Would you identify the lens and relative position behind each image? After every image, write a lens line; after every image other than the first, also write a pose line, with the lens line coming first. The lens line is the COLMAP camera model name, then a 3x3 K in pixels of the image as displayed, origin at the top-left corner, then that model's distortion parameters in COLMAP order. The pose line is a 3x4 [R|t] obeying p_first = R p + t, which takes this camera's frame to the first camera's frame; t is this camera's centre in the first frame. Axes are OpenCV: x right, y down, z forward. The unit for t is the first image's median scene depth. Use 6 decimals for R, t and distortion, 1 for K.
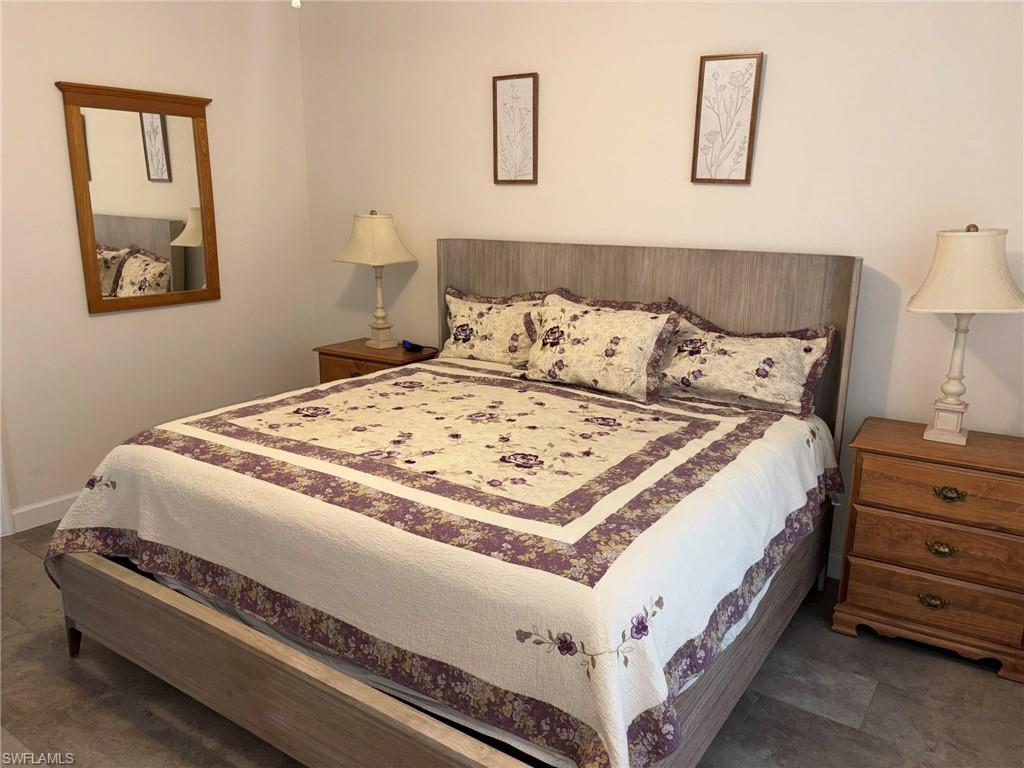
lens RADIAL K [[772.3, 0, 514.7], [0, 772.3, 384.7], [0, 0, 1]] dist [0.055524, -0.060003]
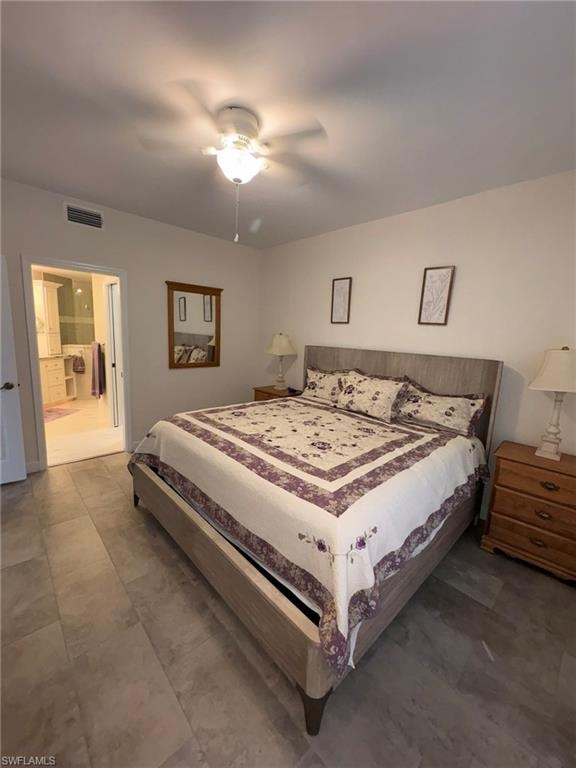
lens RADIAL K [[309.6, 0, 286.7], [0, 309.6, 381.5], [0, 0, 1]] dist [0.001450, -0.000477]
pose [[0.977646, 0.065924, -0.199658, 0.063203], [-0.082380, 0.993755, -0.075258, -0.003735], [0.193450, 0.090024, 0.976971, 0.114055]]
